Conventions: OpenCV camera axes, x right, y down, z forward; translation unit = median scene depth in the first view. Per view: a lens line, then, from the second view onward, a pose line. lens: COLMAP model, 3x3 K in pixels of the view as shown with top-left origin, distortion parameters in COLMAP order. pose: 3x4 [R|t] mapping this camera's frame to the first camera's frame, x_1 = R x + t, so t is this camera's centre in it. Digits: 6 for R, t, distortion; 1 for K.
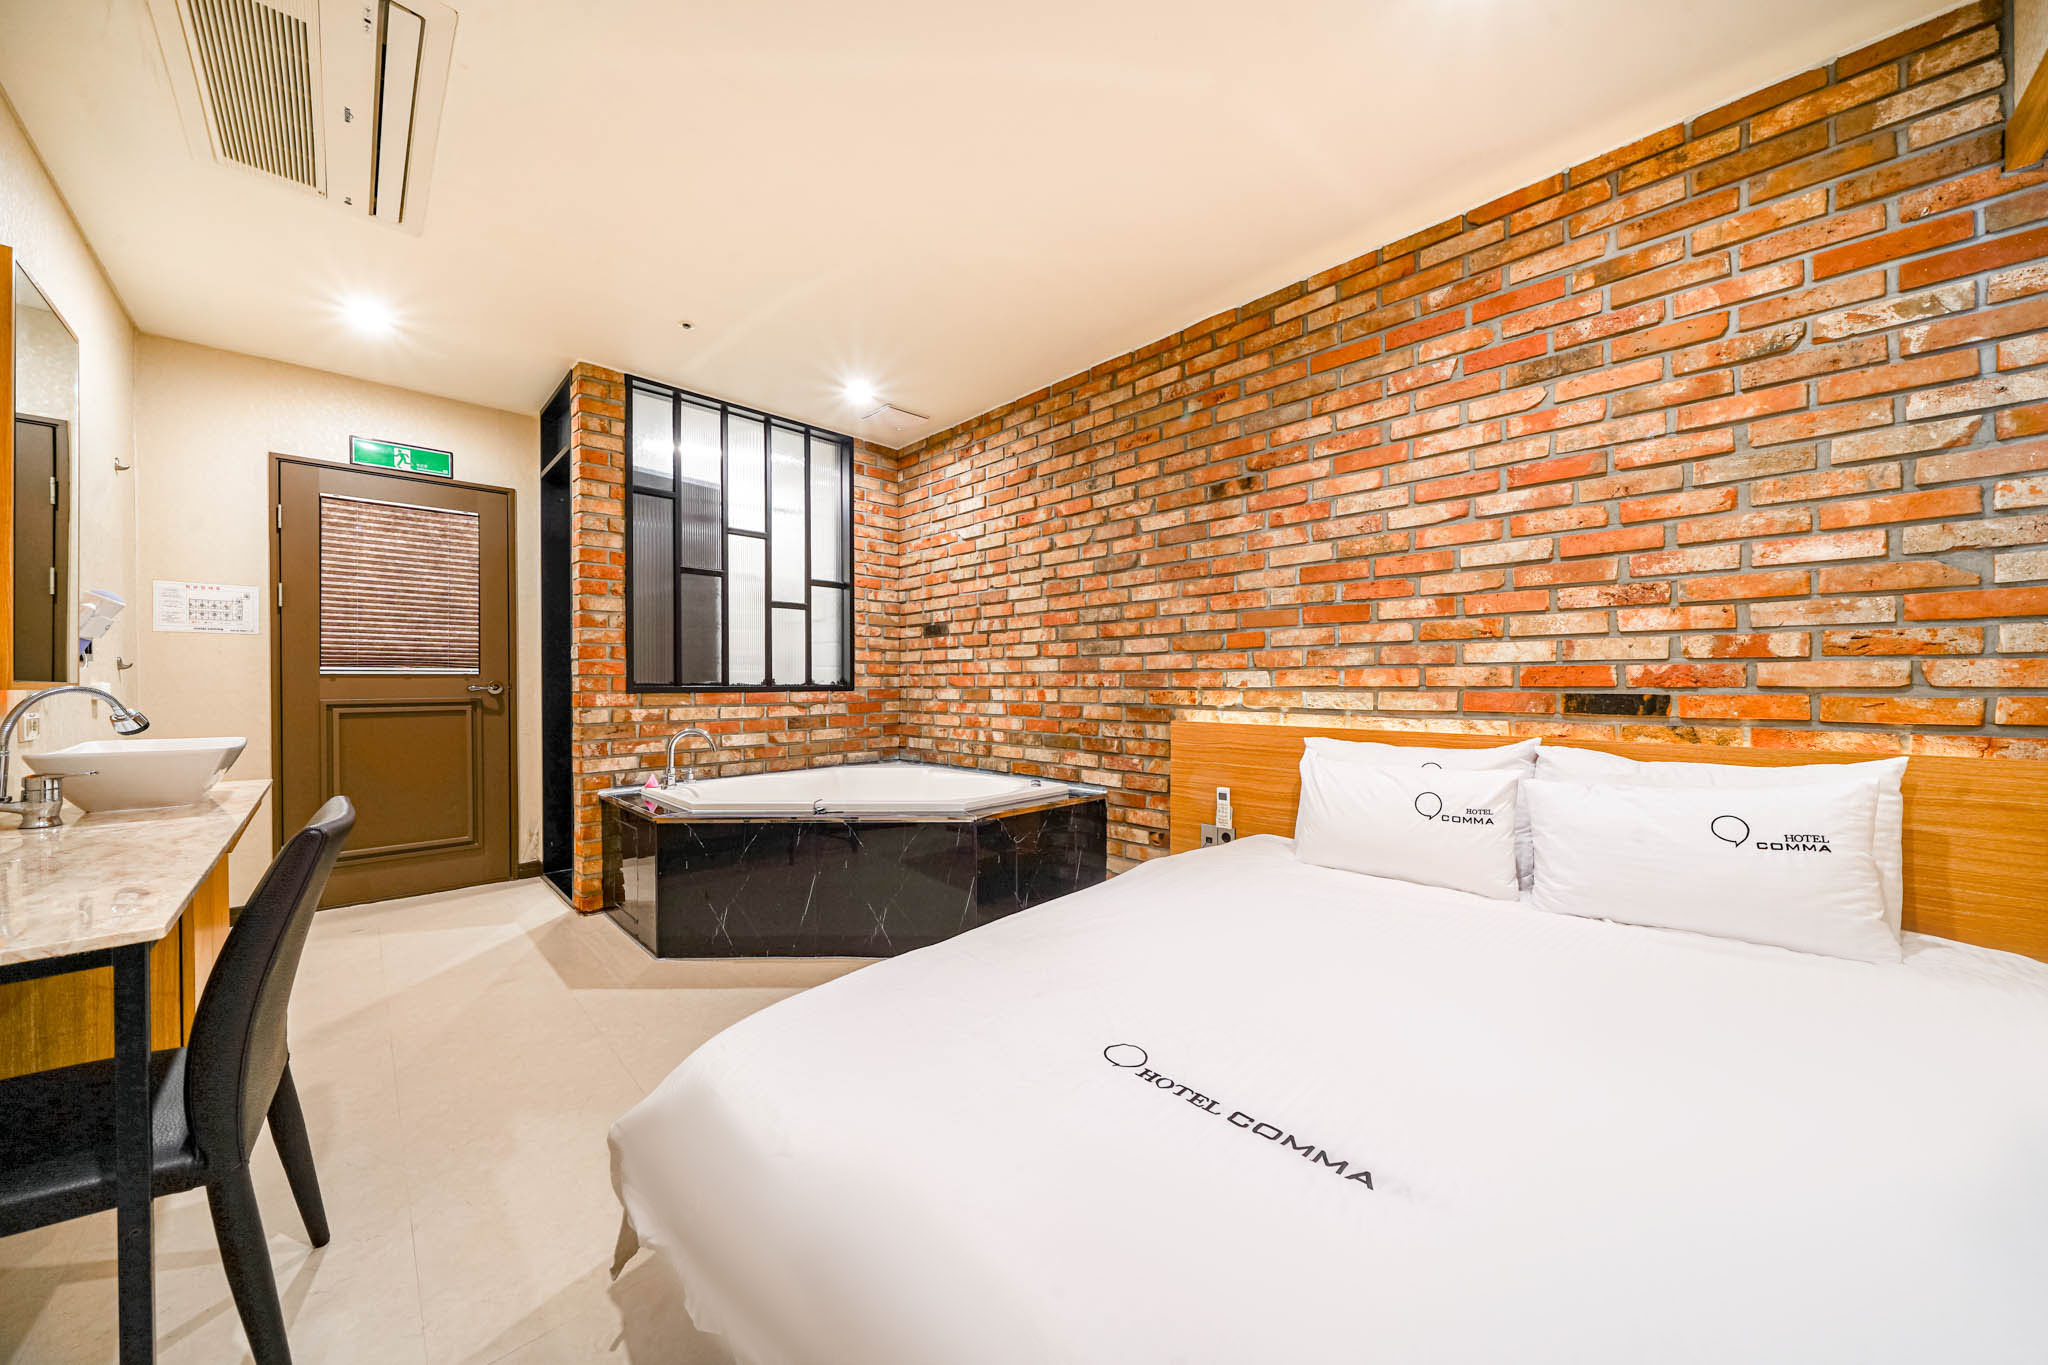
lens RADIAL K [[694.4, 0, 1027.7], [0, 694.4, 686.1], [0, 0, 1]] dist [-0.009538, -0.000123]
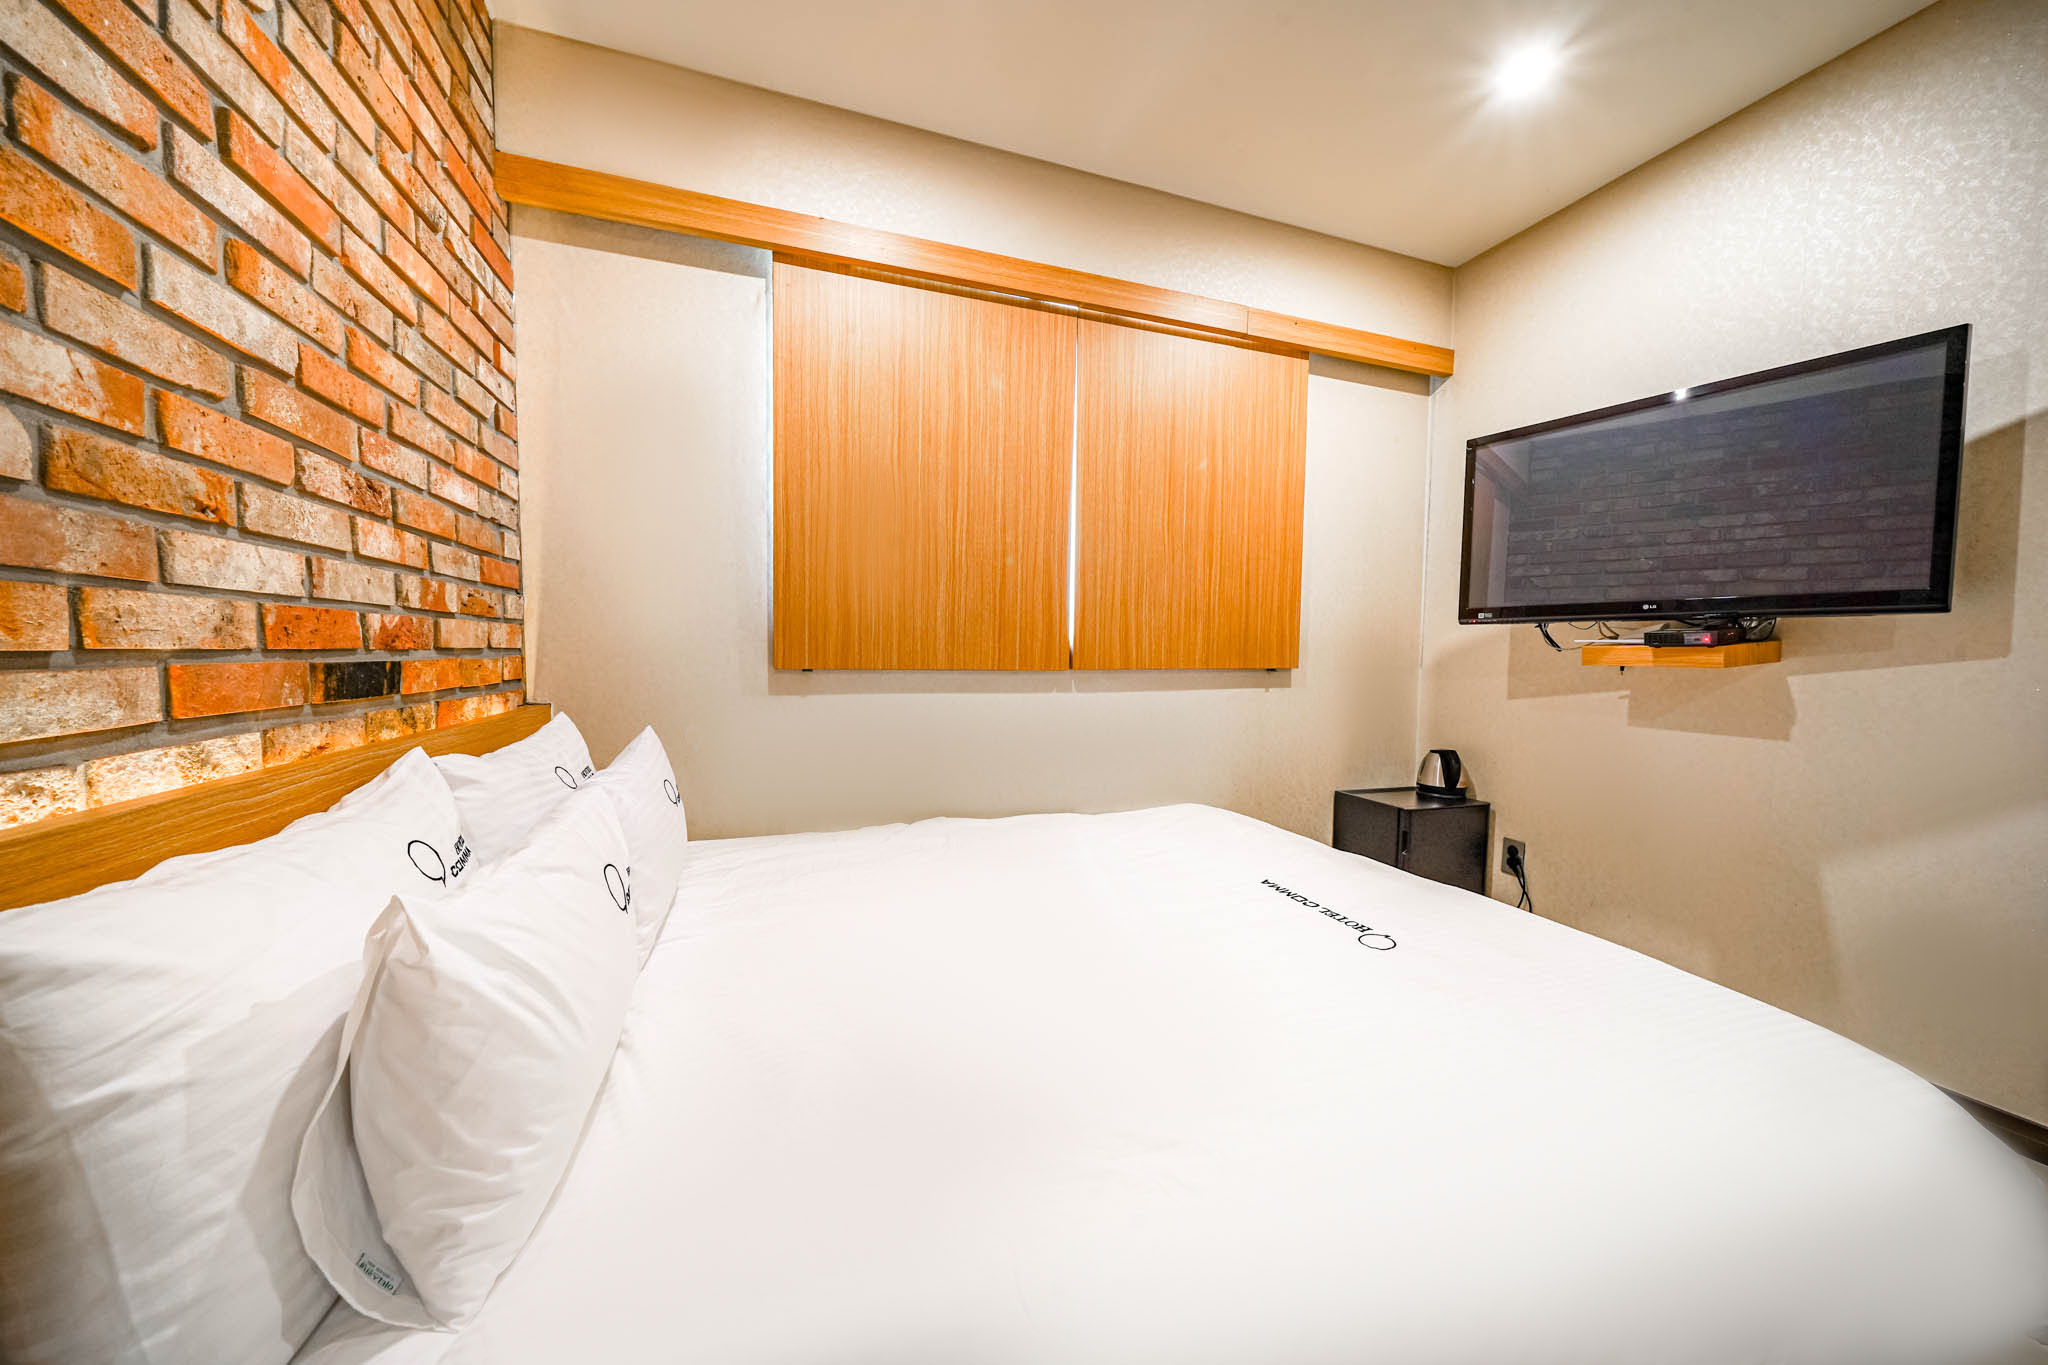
lens RADIAL K [[694.4, 0, 1014.5], [0, 694.4, 675.0], [0, 0, 1]] dist [-0.009538, -0.000123]
pose [[-0.903831, -0.027156, 0.427027, 0.099656], [-0.011983, 0.999199, 0.038180, -0.005478], [-0.427722, 0.029391, -0.903432, 1.131918]]
